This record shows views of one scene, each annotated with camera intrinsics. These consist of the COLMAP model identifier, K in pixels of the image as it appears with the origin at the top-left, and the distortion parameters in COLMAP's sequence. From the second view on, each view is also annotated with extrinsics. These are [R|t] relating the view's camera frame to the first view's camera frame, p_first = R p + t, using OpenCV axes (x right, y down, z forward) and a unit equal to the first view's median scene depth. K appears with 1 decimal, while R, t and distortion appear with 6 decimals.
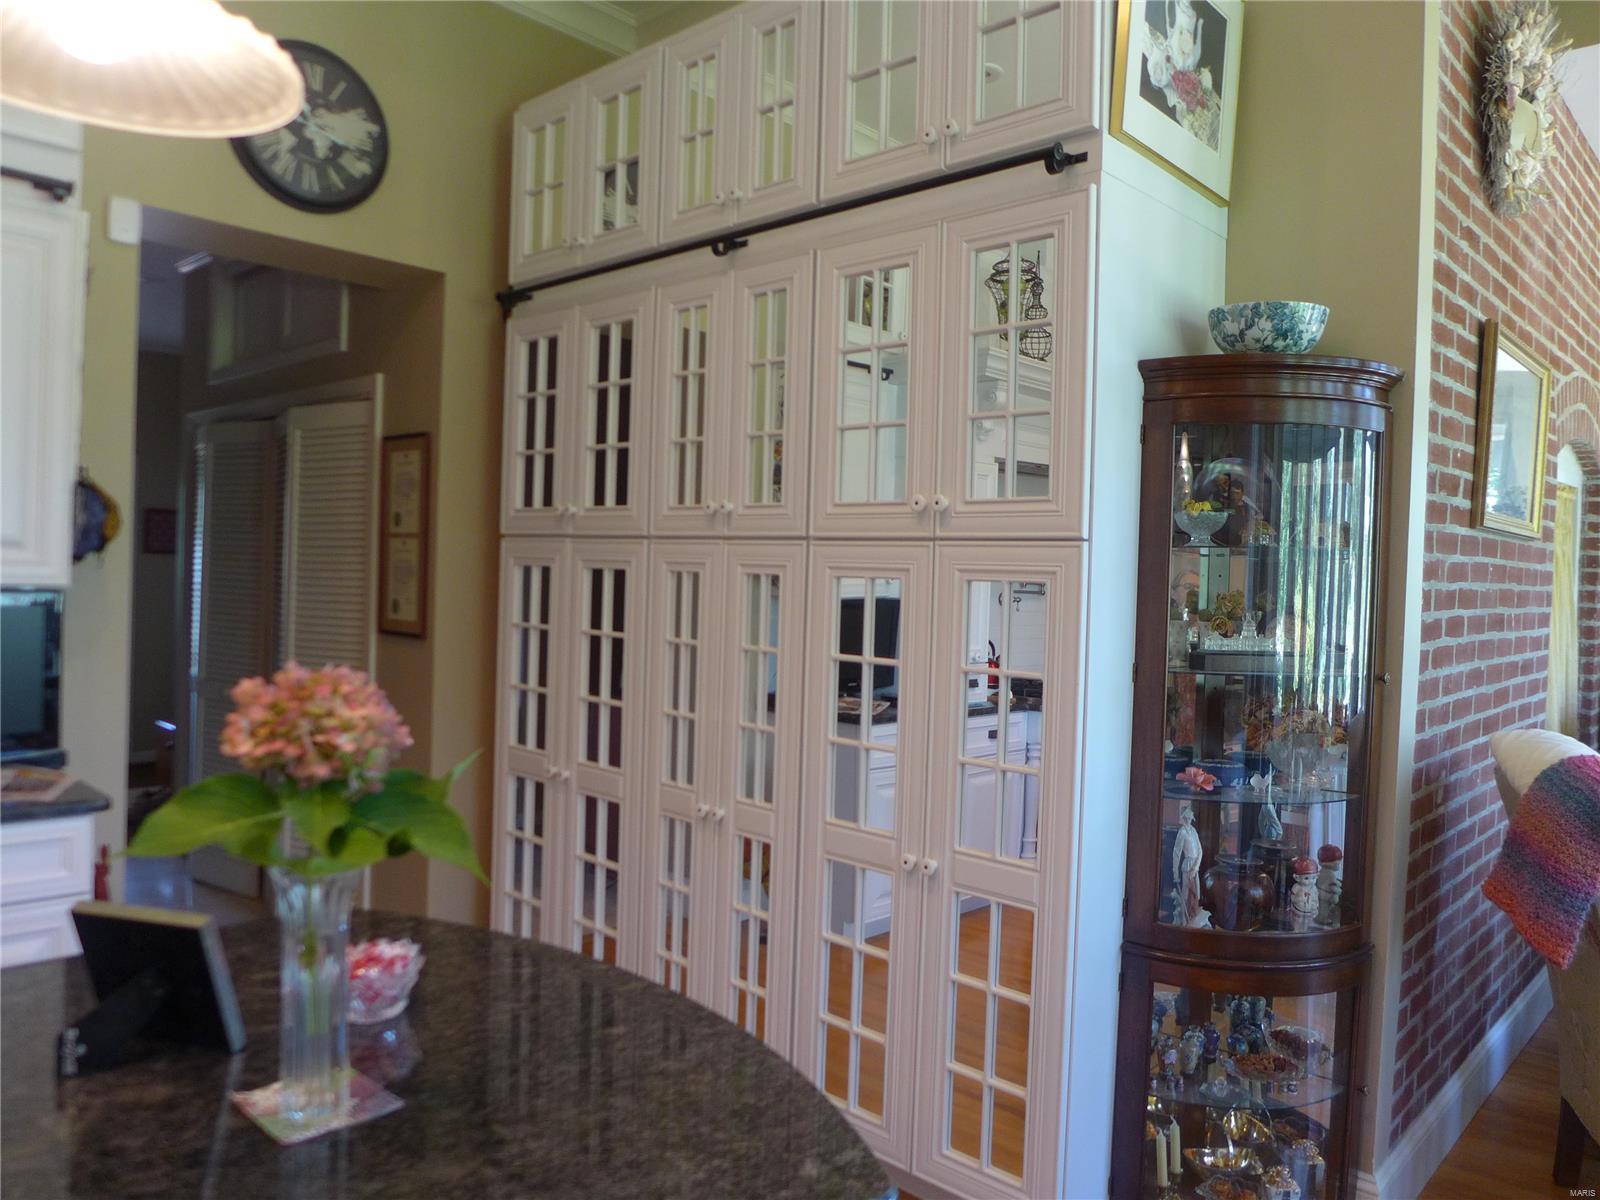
lens RADIAL K [[1155.1, 0, 797.4], [0, 1155.1, 595.9], [0, 0, 1]] dist [-0.044055, 0.010380]
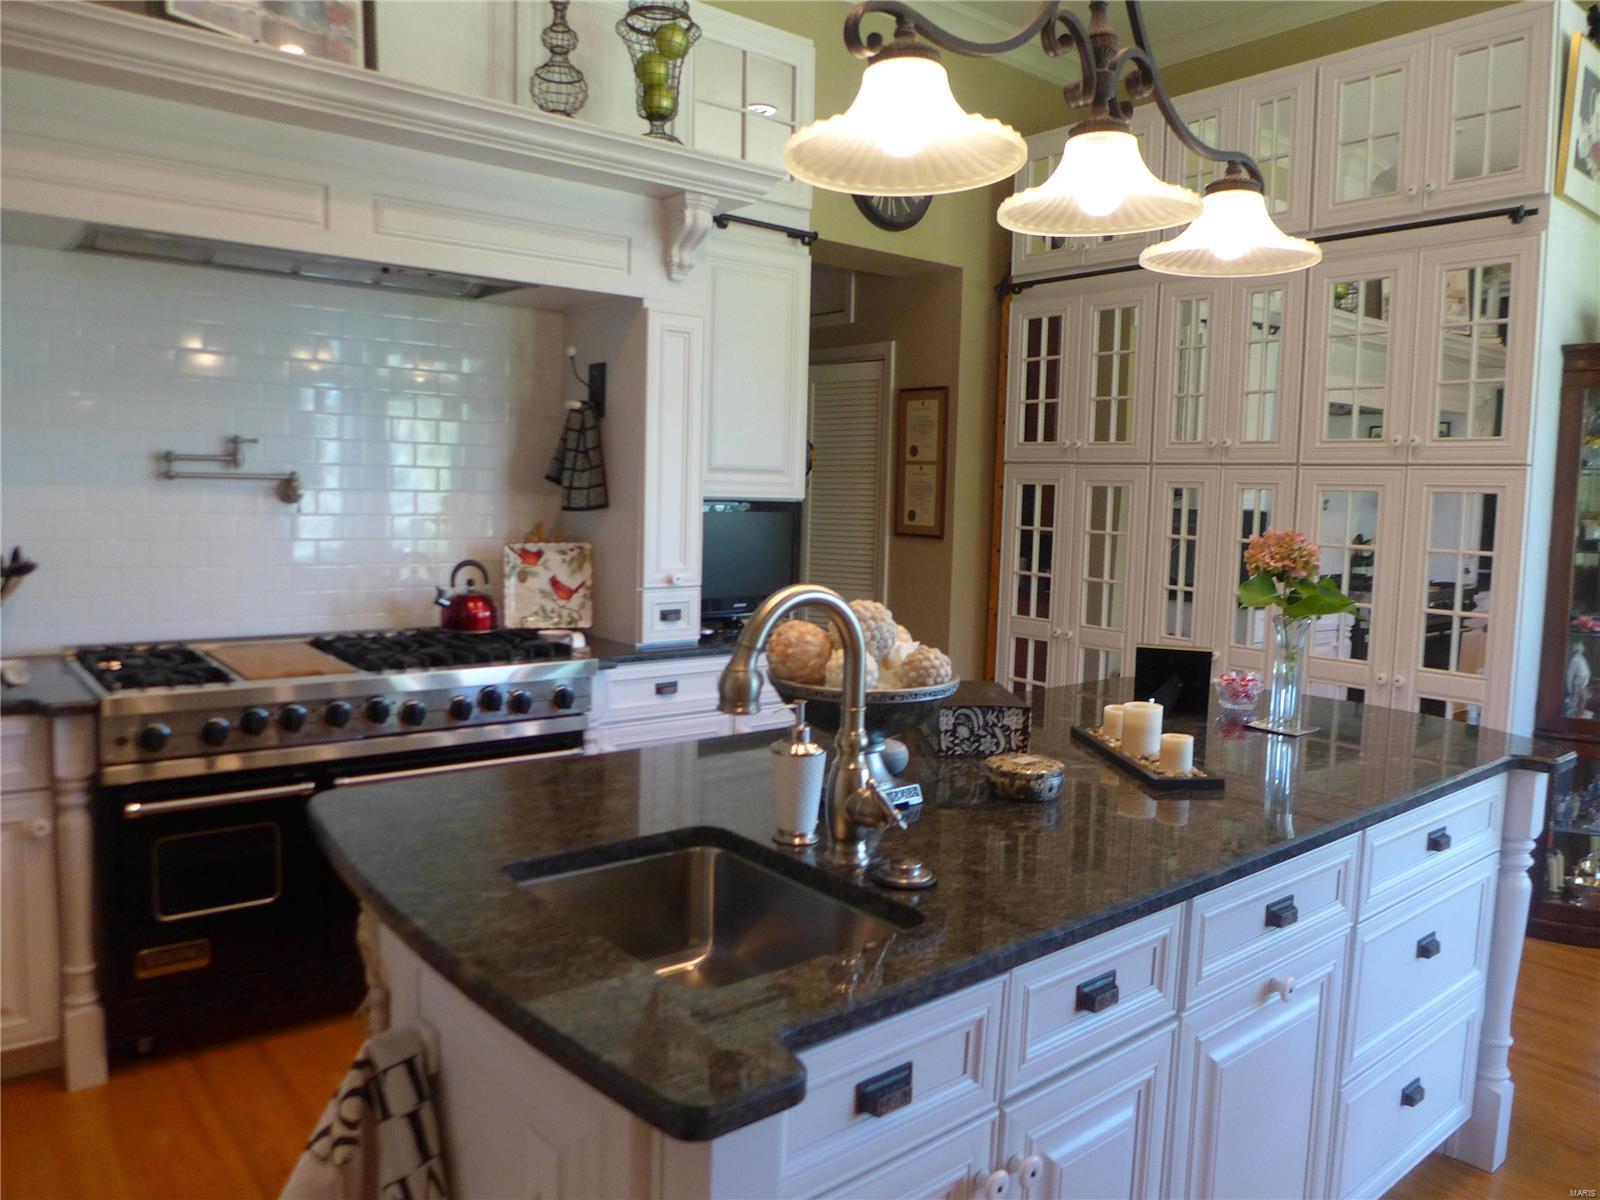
lens RADIAL K [[1155.1, 0, 803.3], [0, 1155.1, 597.5], [0, 0, 1]] dist [-0.044055, 0.010380]
pose [[0.994192, 0.004162, -0.107542, -0.407687], [0.003153, 0.997697, 0.067757, 0.016263], [0.107576, -0.067703, 0.991889, -0.461713]]
